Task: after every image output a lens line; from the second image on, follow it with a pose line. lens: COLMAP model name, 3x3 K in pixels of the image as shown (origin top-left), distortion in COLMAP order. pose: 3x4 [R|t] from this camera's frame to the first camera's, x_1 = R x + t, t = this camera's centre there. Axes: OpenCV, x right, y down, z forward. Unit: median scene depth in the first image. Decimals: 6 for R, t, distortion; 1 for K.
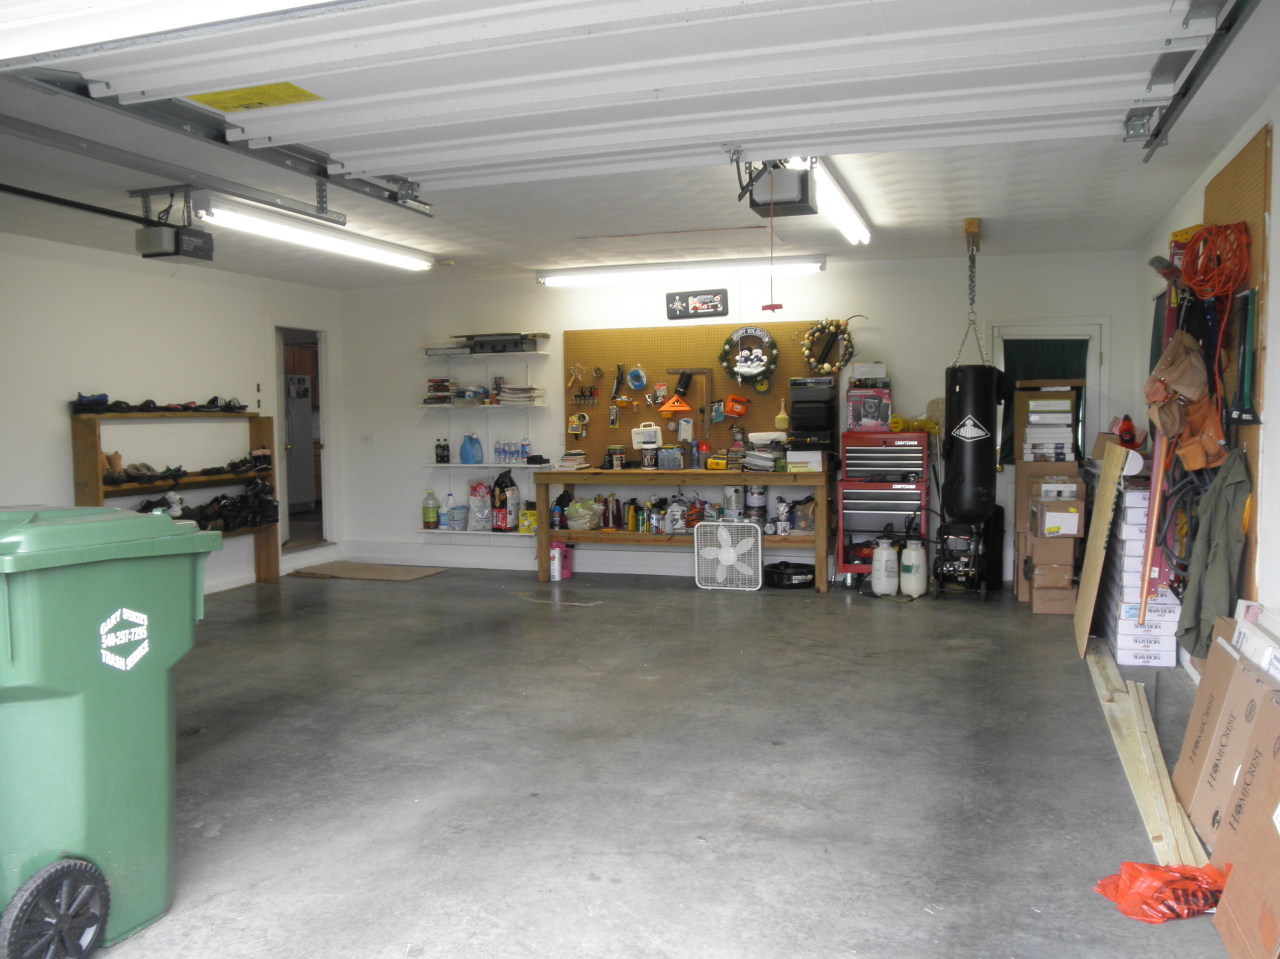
lens RADIAL K [[1049.7, 0, 645.5], [0, 1049.7, 491.4], [0, 0, 1]] dist [-0.128125, 0.112642]
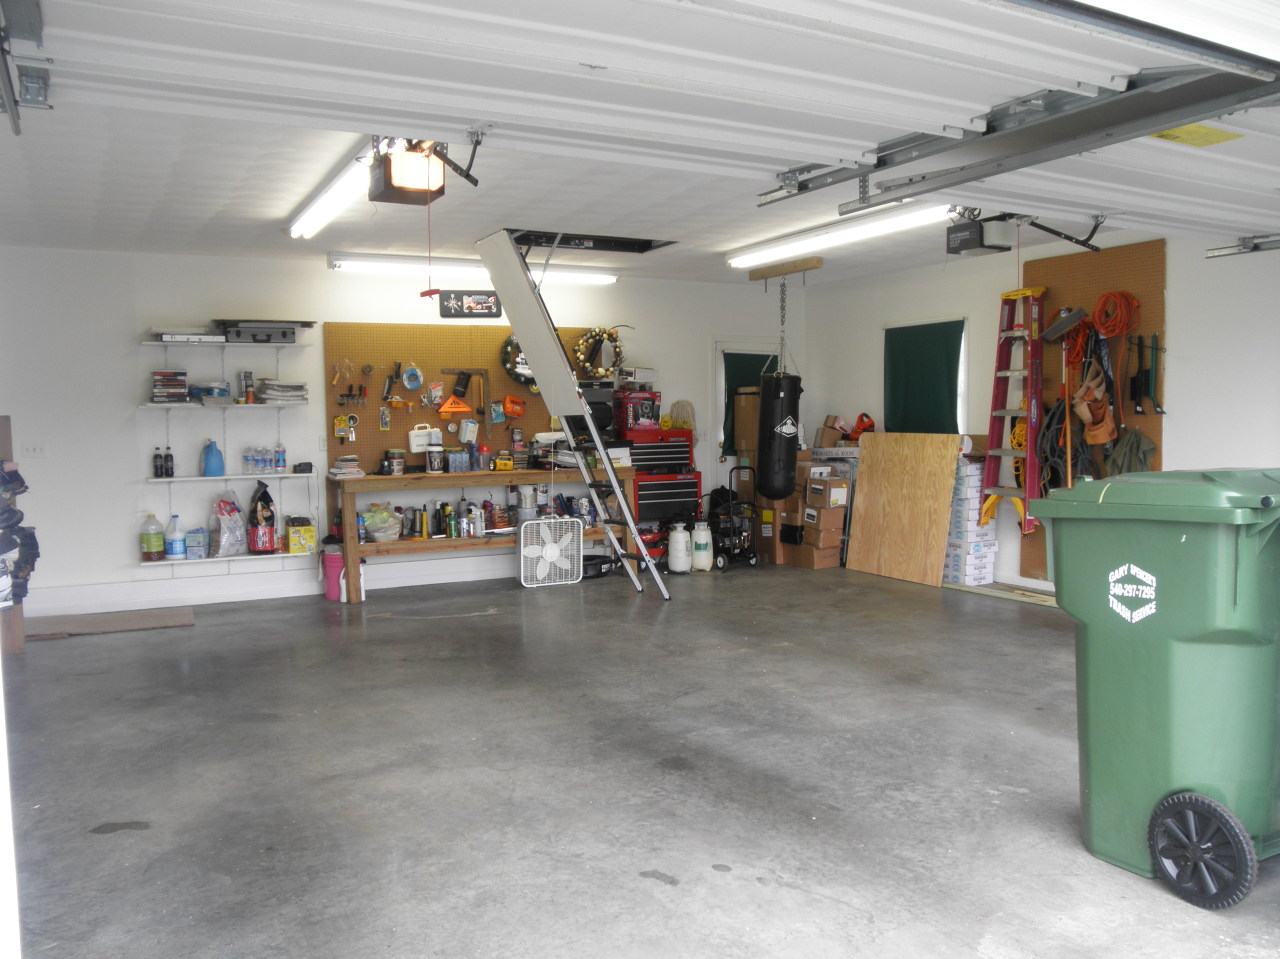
lens RADIAL K [[1049.7, 0, 645.5], [0, 1049.7, 491.4], [0, 0, 1]] dist [-0.128125, 0.112642]
pose [[0.682240, -0.047930, 0.729555, -0.564568], [0.059647, 0.998171, 0.009798, -0.002271], [-0.728691, 0.036832, 0.683852, 0.214186]]
